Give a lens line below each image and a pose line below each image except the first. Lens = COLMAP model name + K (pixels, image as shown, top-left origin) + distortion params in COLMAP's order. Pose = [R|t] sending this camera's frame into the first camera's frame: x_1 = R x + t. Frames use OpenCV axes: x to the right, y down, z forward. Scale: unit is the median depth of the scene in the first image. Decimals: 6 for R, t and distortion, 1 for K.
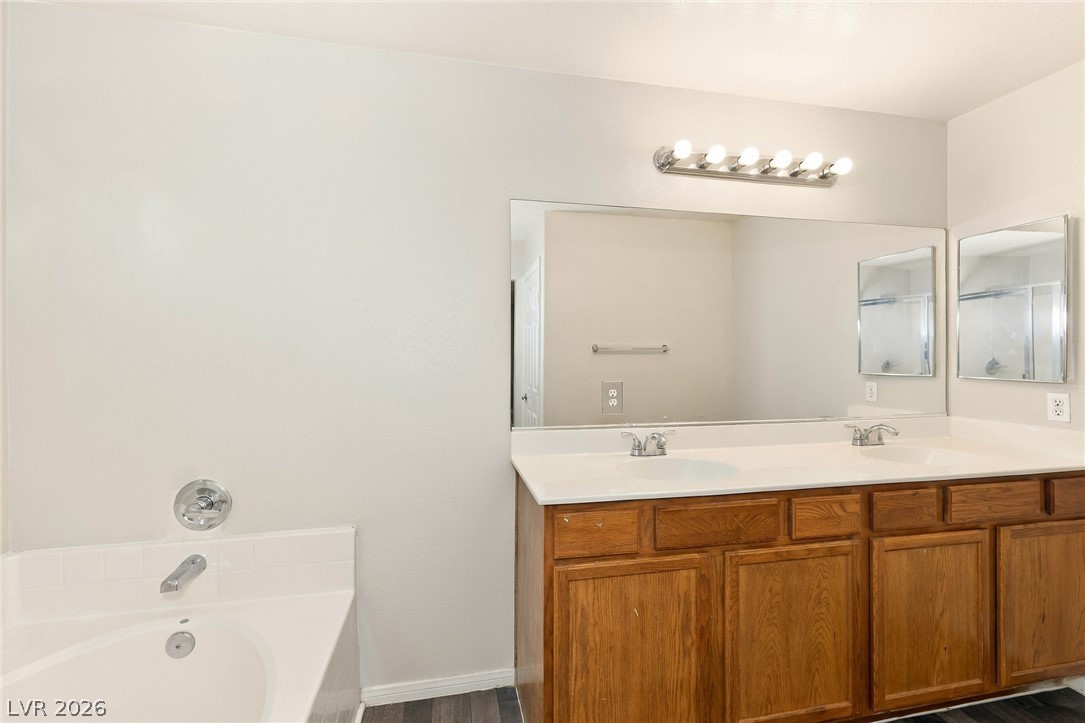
lens RADIAL K [[458.9, 0, 542.3], [0, 458.9, 355.5], [0, 0, 1]] dist [0.001555, -0.000546]
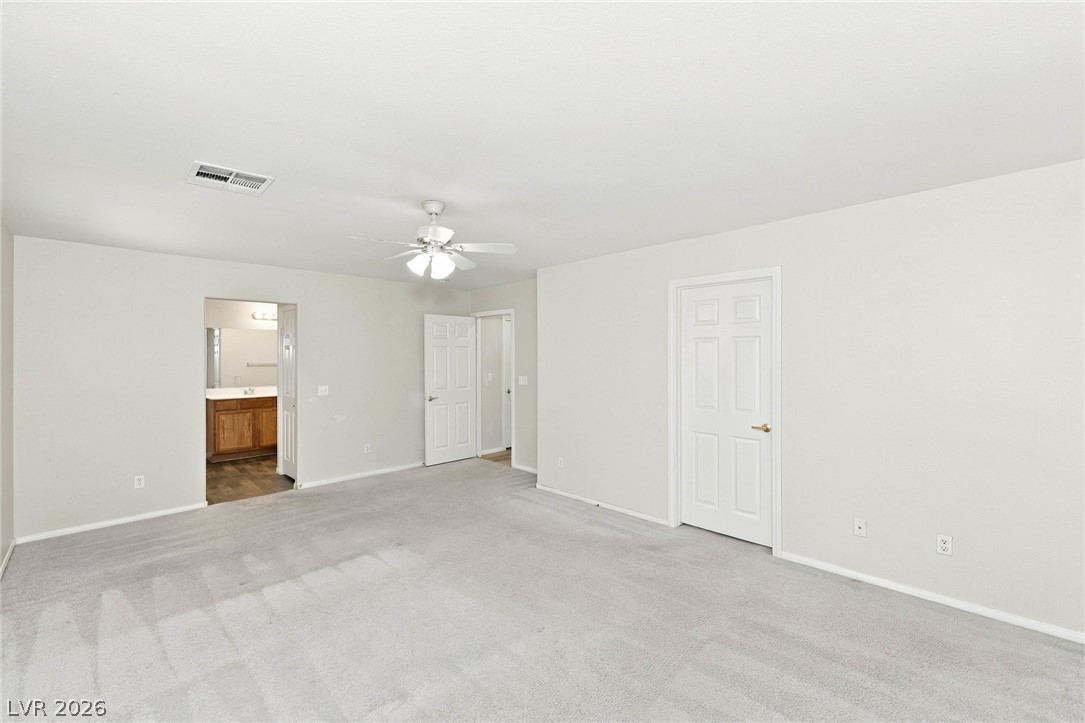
lens RADIAL K [[458.9, 0, 548.5], [0, 458.9, 363.1], [0, 0, 1]] dist [0.001555, -0.000546]
pose [[0.833789, -0.010717, 0.551979, 0.279621], [0.007525, 0.999939, 0.008047, -0.077918], [-0.552032, -0.002556, 0.833819, -4.886710]]
